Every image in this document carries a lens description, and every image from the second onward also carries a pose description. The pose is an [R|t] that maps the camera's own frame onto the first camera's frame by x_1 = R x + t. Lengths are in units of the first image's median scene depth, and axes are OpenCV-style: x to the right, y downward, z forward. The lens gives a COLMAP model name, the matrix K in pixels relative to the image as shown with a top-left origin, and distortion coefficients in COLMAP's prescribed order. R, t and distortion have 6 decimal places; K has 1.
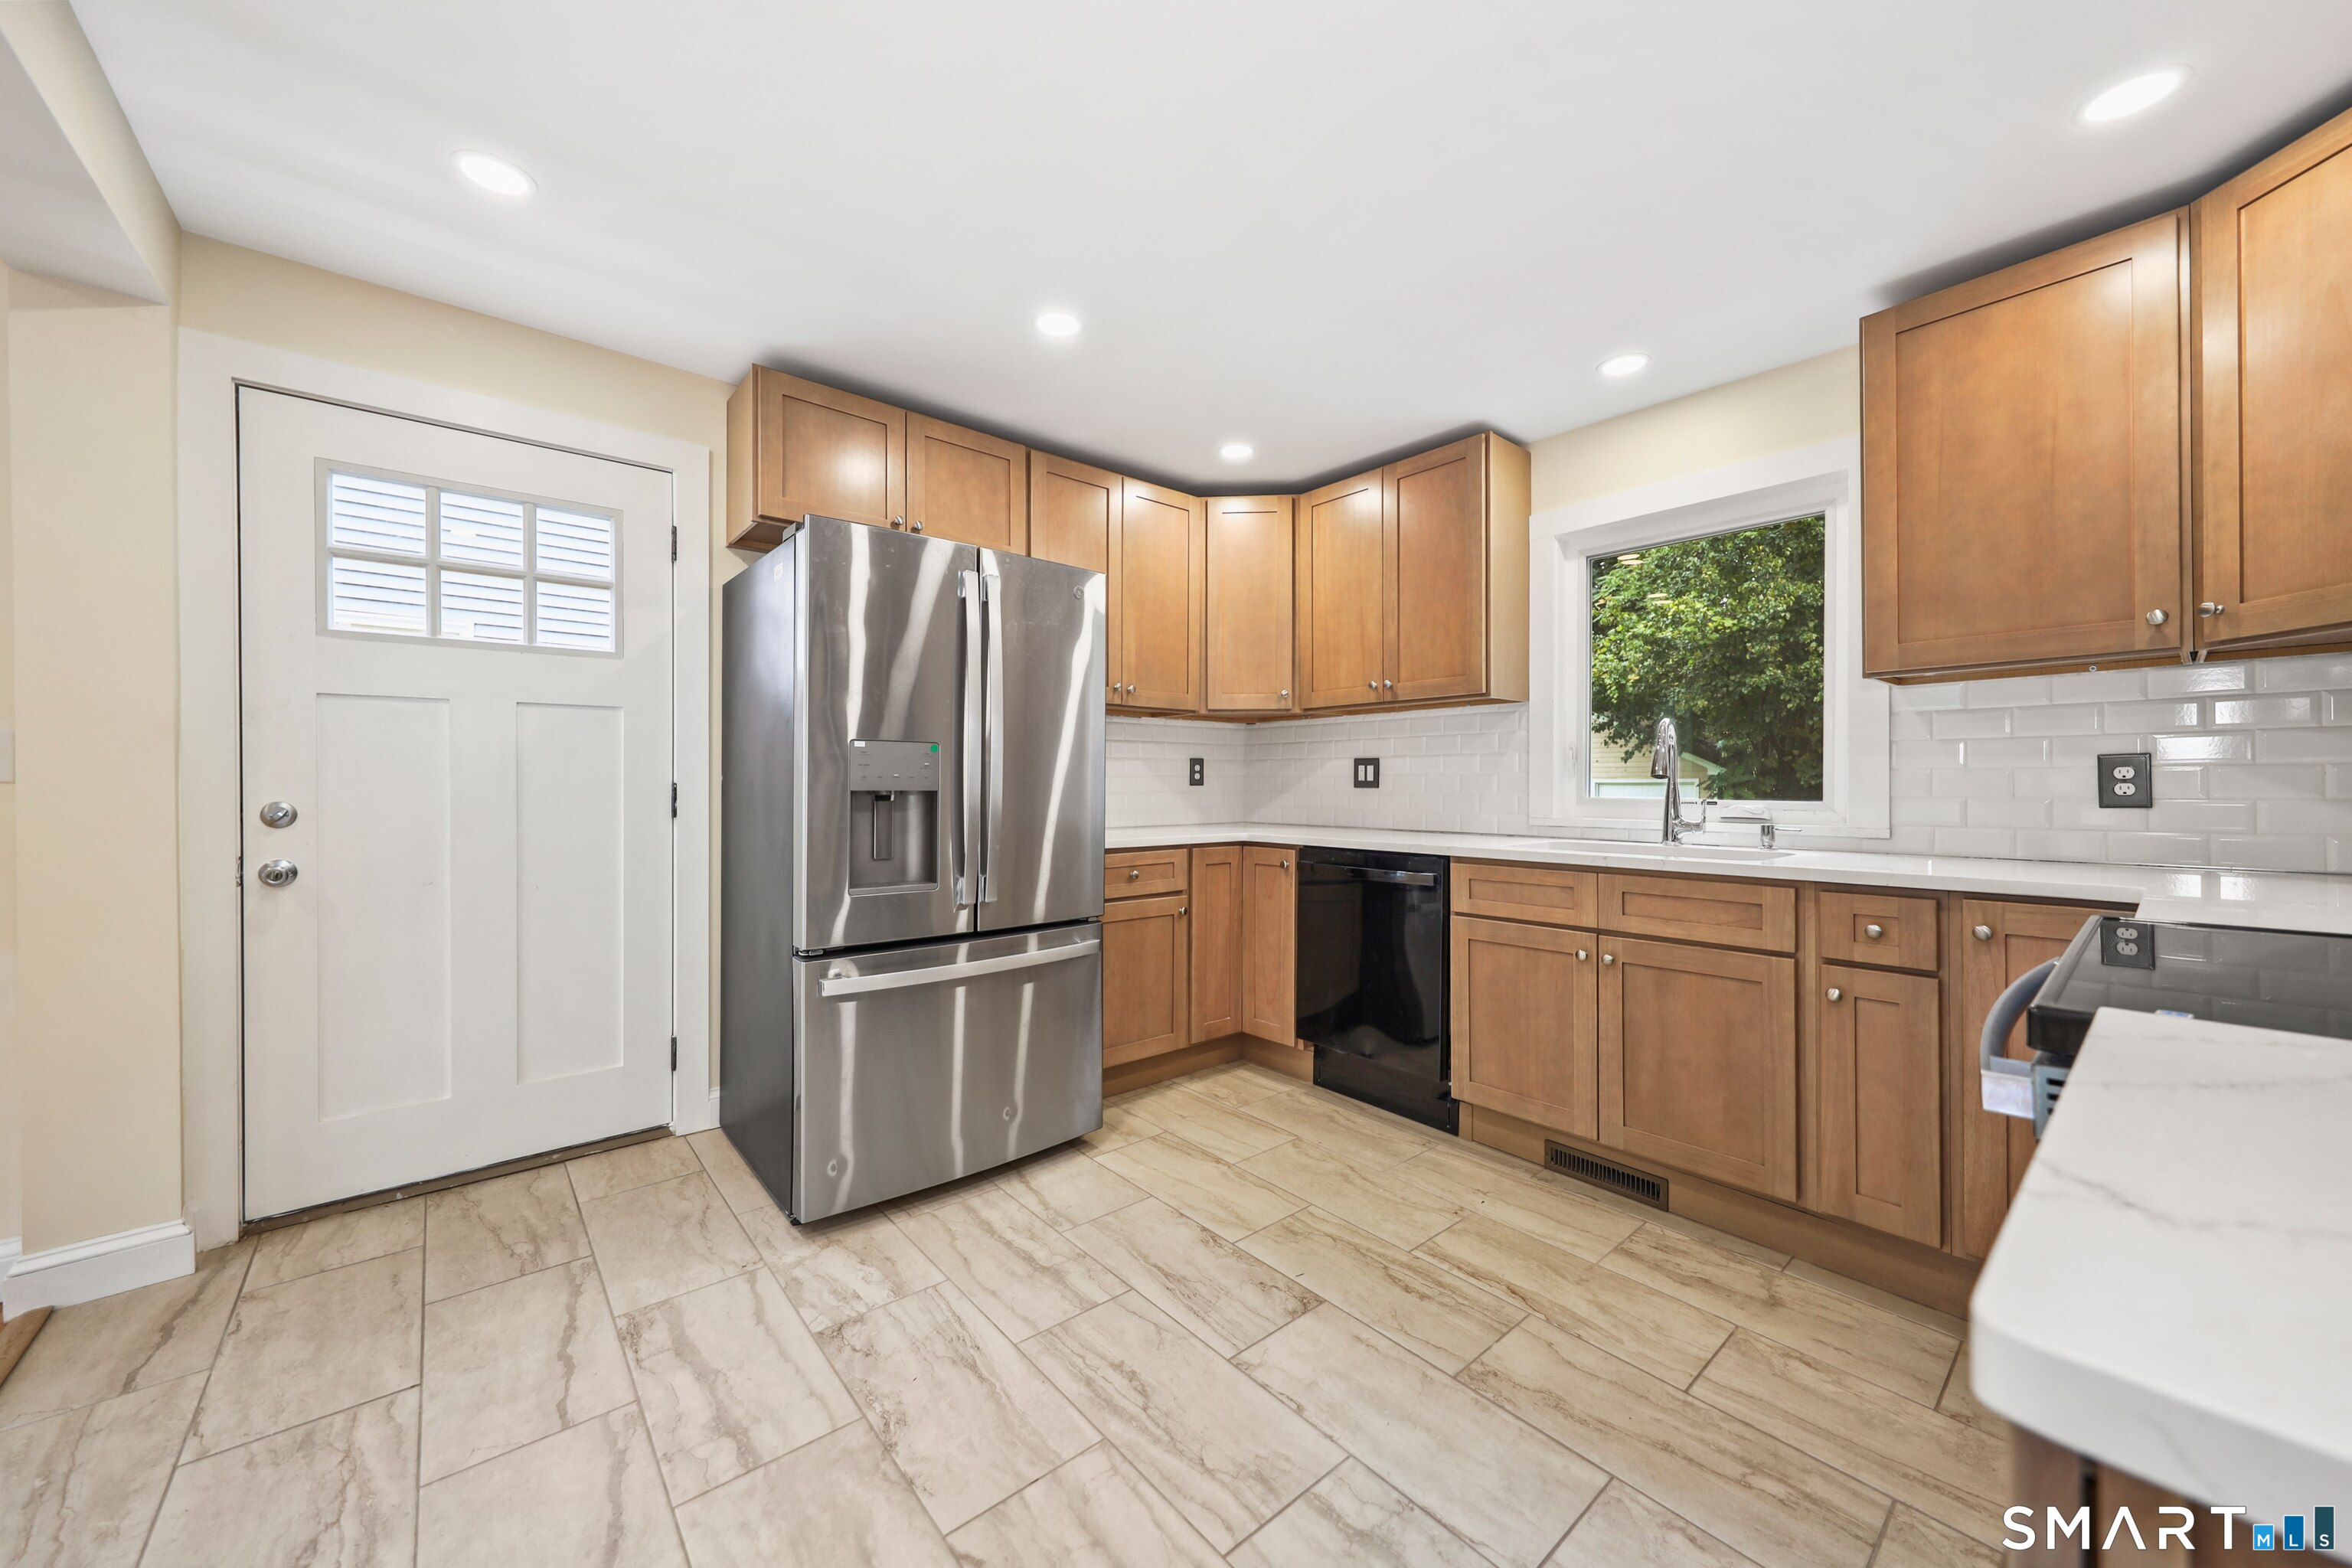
lens RADIAL K [[850.7, 0, 1176.0], [0, 850.7, 784.0], [0, 0, 1]] dist [-0.002737, -0.000066]
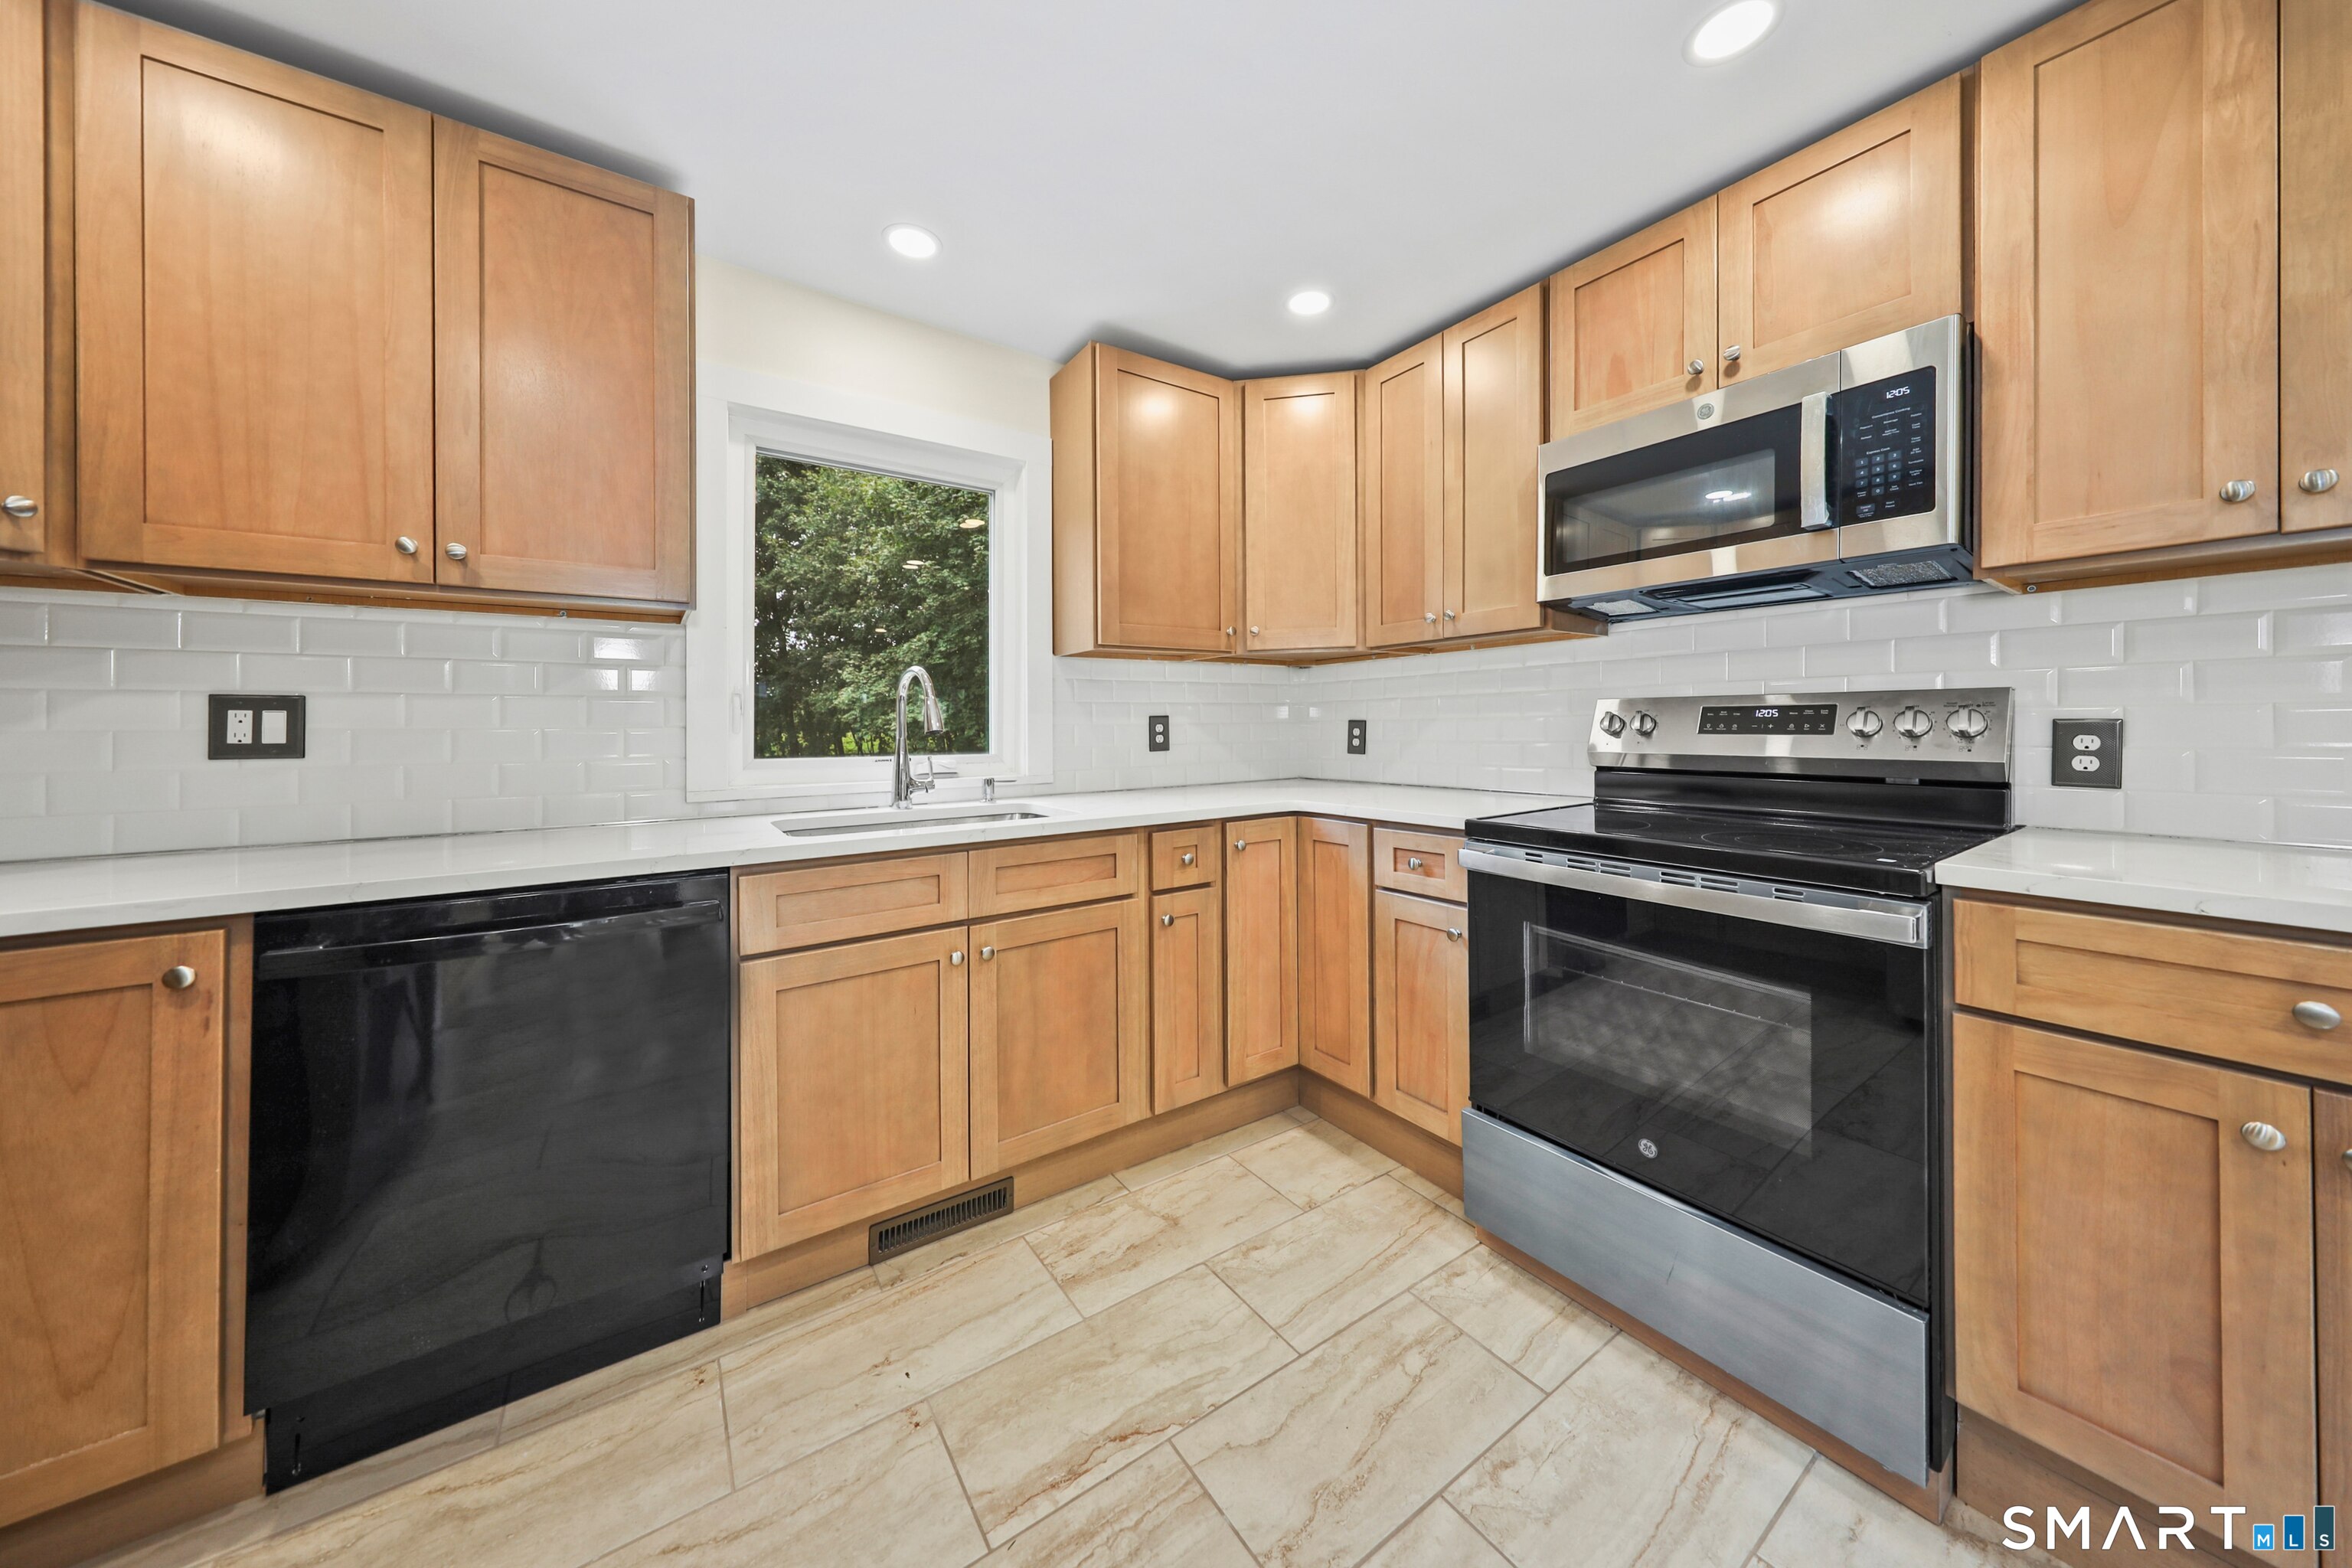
lens RADIAL K [[755.6, 0, 1183.7], [0, 755.6, 726.0], [0, 0, 1]] dist [0.000796, -0.000113]
pose [[0.112440, 0.000263, 0.993658, -0.210669], [0.009889, 0.999950, -0.001384, -0.012851], [-0.993609, 0.009981, 0.112432, 0.743489]]
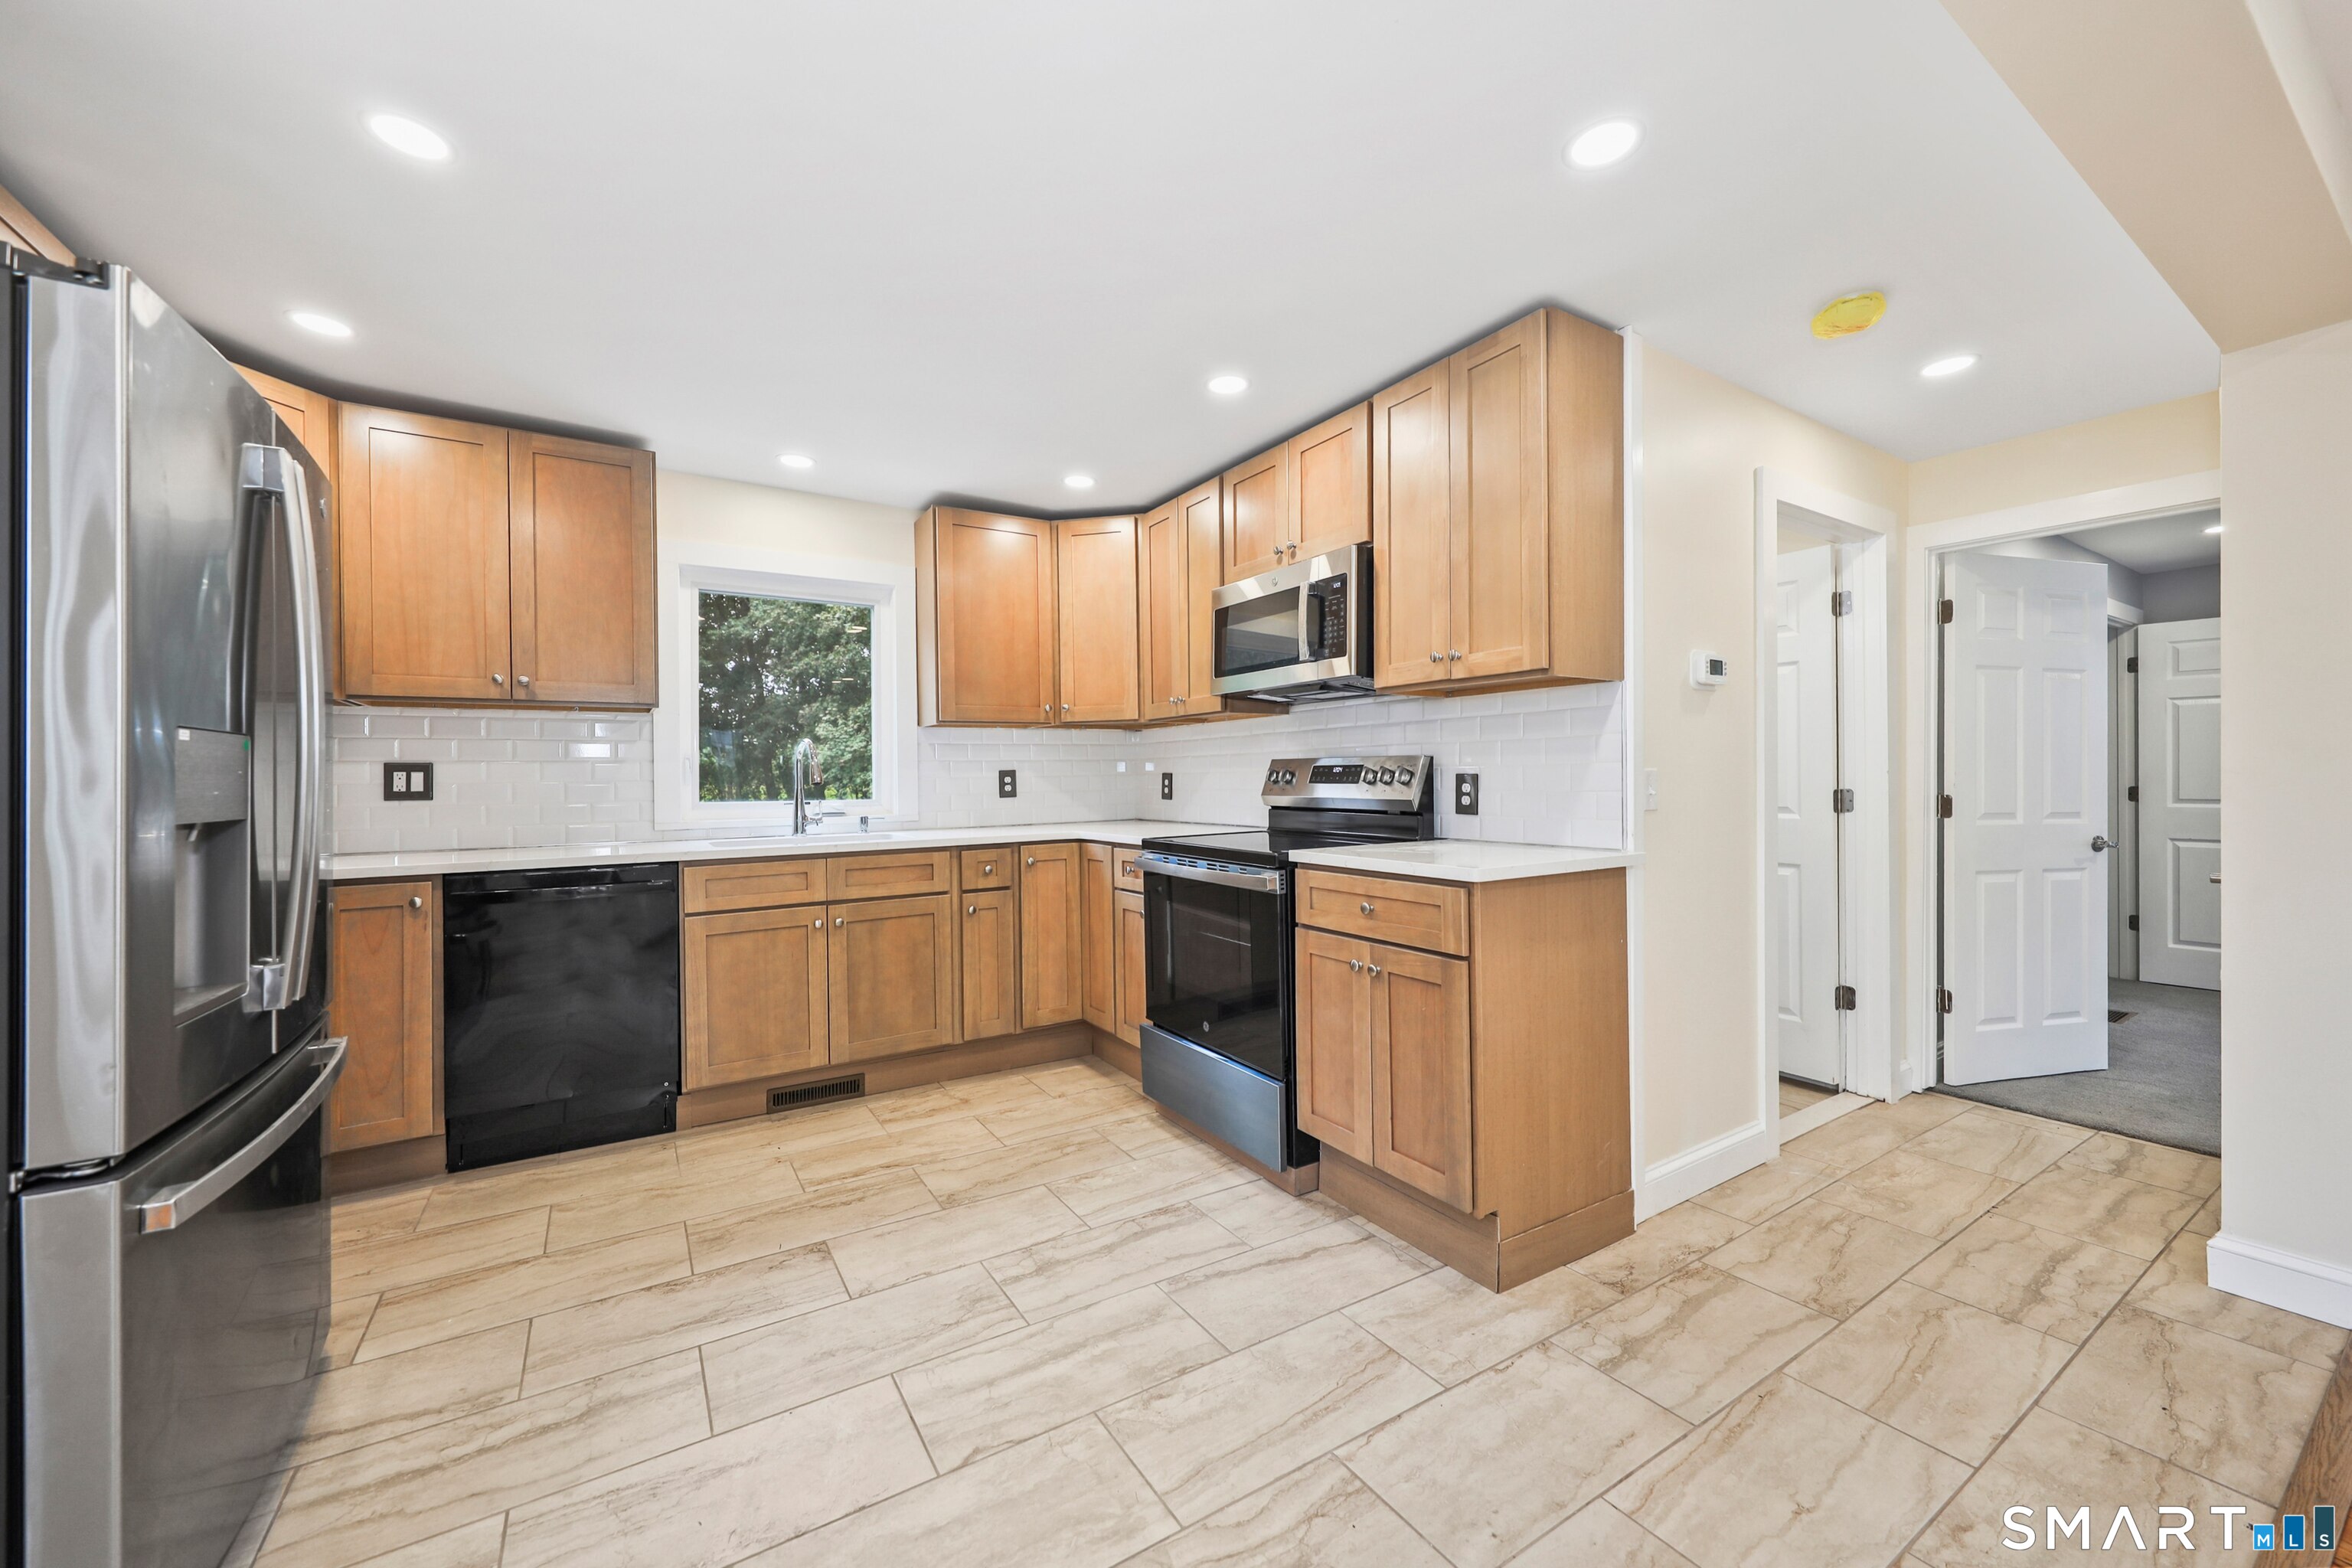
lens RADIAL K [[850.7, 0, 1176.0], [0, 850.7, 784.0], [0, 0, 1]] dist [-0.002737, -0.000066]
pose [[0.147379, -0.009995, 0.989030, -0.740940], [0.013040, 0.999882, 0.008161, -0.012857], [-0.988994, 0.011694, 0.147492, 0.291847]]
